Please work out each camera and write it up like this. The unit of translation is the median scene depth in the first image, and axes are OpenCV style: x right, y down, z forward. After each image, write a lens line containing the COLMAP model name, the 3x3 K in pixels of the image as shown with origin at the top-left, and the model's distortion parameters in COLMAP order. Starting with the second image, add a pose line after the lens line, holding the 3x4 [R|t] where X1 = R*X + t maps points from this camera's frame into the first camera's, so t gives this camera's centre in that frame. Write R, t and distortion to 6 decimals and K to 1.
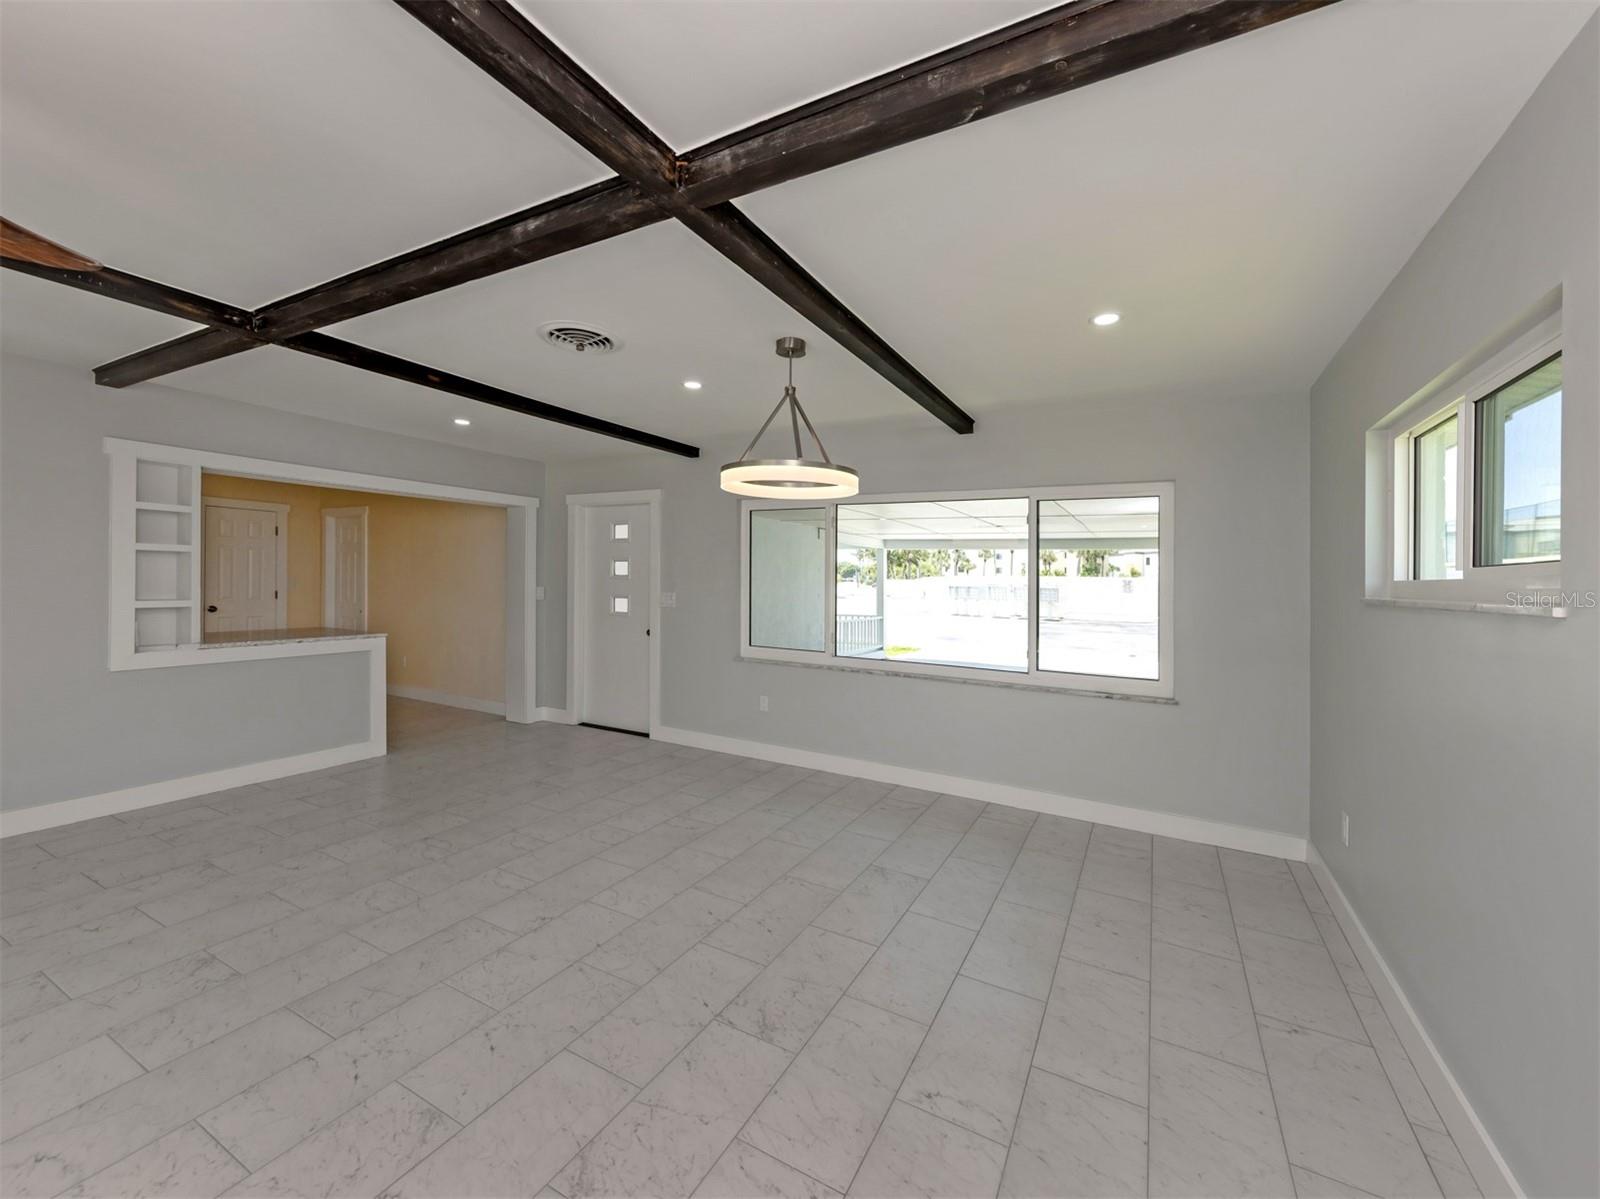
lens RADIAL K [[619.7, 0, 818.0], [0, 619.7, 583.5], [0, 0, 1]] dist [0.008977, -0.000177]
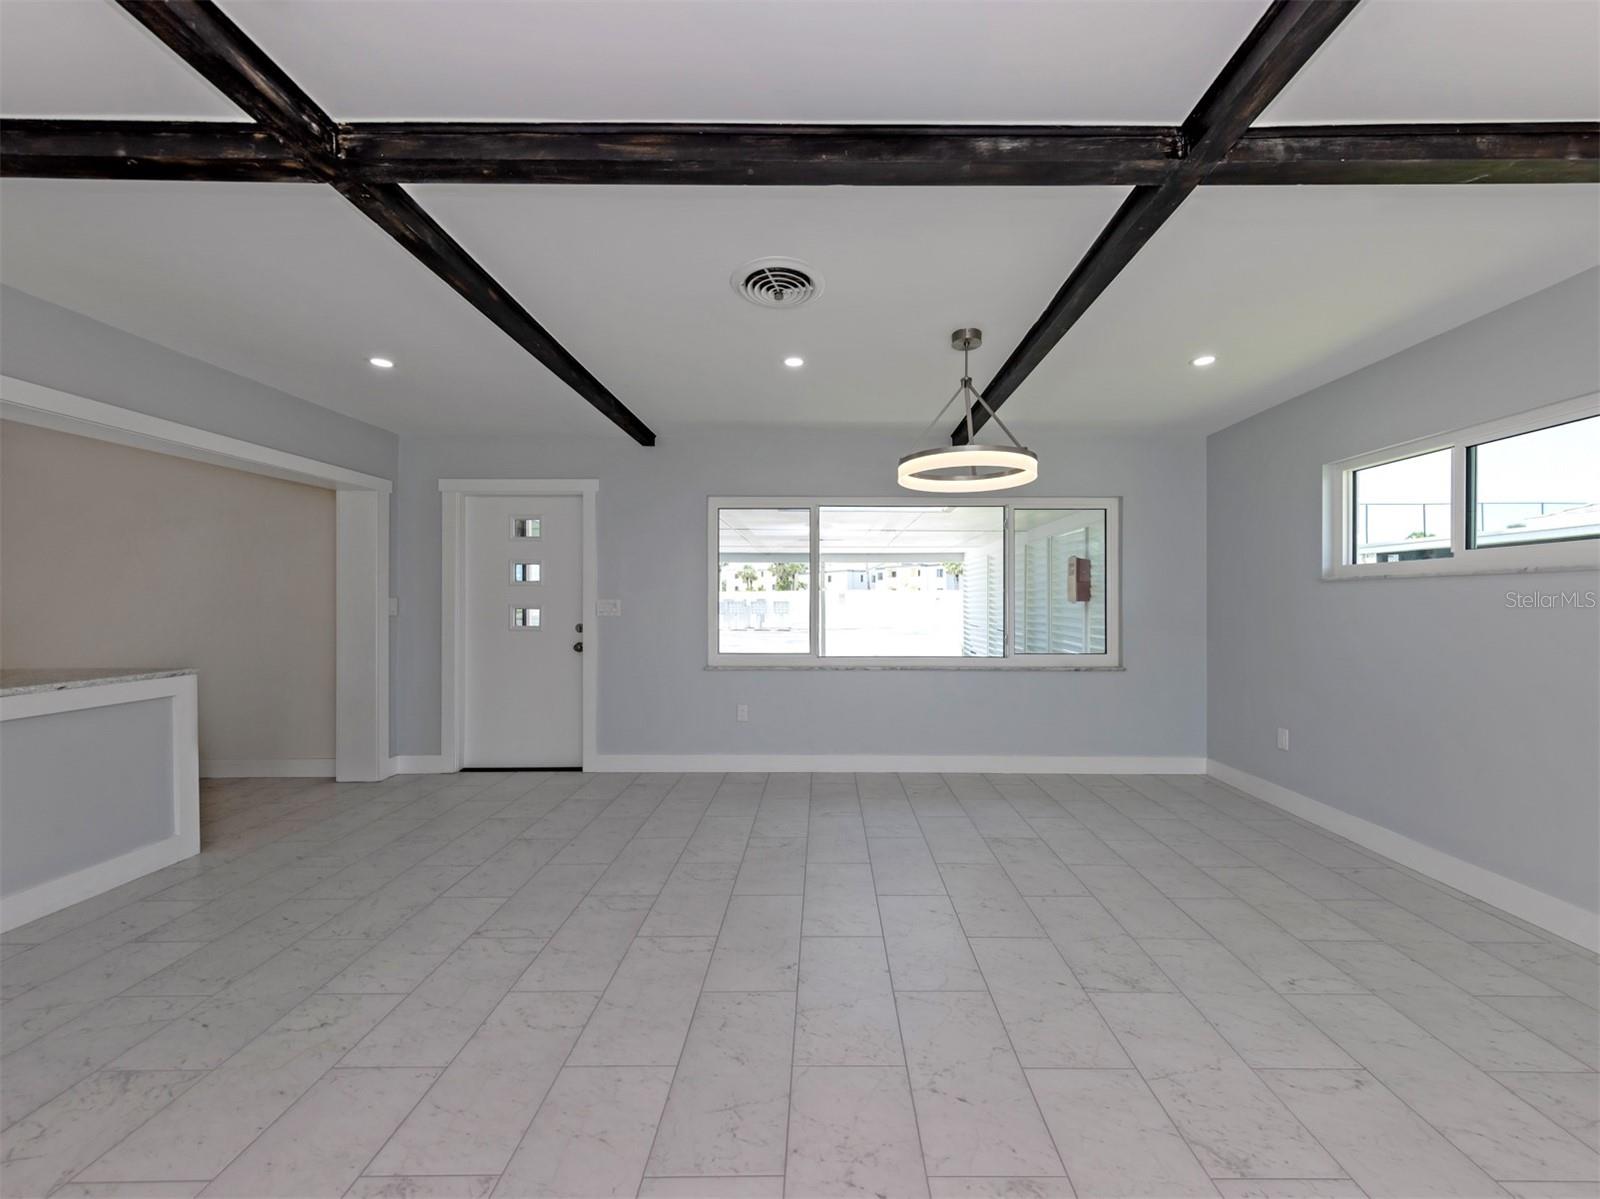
lens RADIAL K [[596.3, 0, 824.5], [0, 596.3, 600.4], [0, 0, 1]] dist [0.010398, -0.001108]
pose [[0.886497, -0.021670, 0.462227, -0.600082], [0.022266, 0.999743, 0.004165, 0.032190], [-0.462199, 0.006600, 0.886752, 0.203036]]
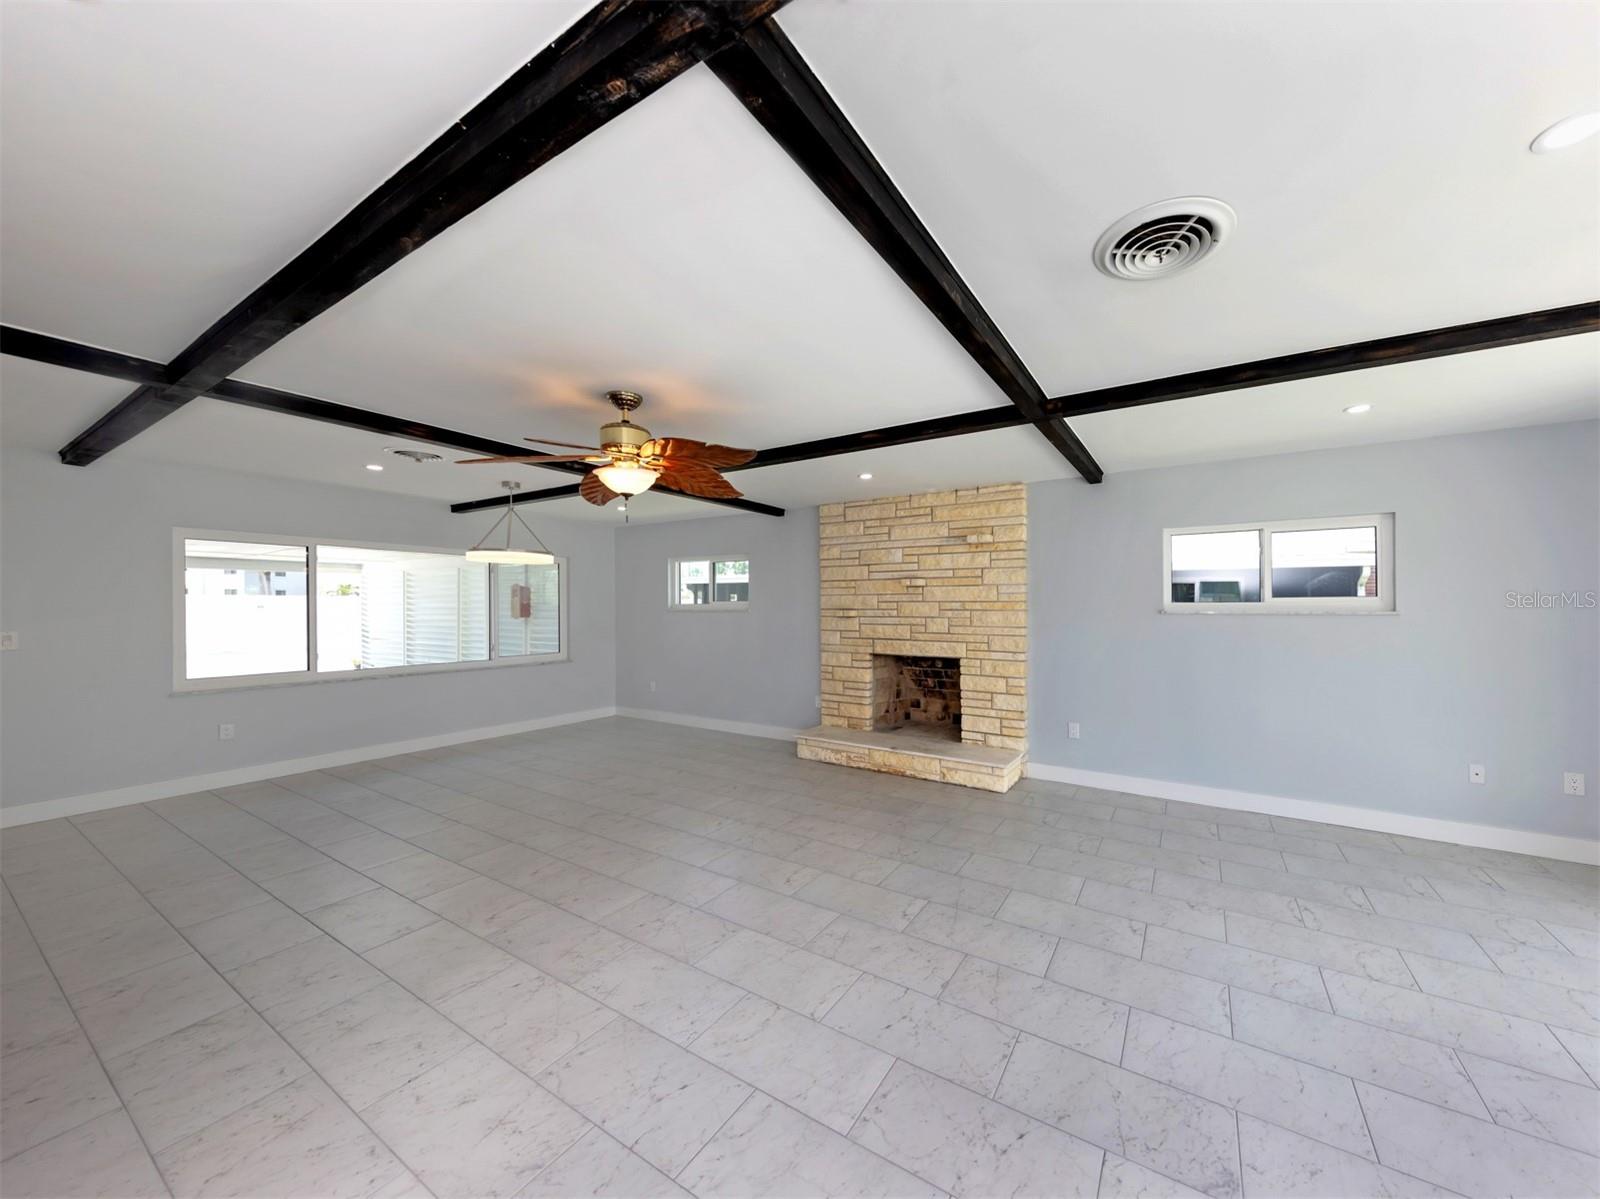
lens RADIAL K [[575.2, 0, 878.9], [0, 575.2, 606.2], [0, 0, 1]] dist [0.006150, -0.000963]
pose [[0.041841, -0.022908, 0.998862, -1.492566], [0.006005, 0.999725, 0.022676, -0.040825], [-0.999106, 0.005049, 0.041967, -0.159236]]
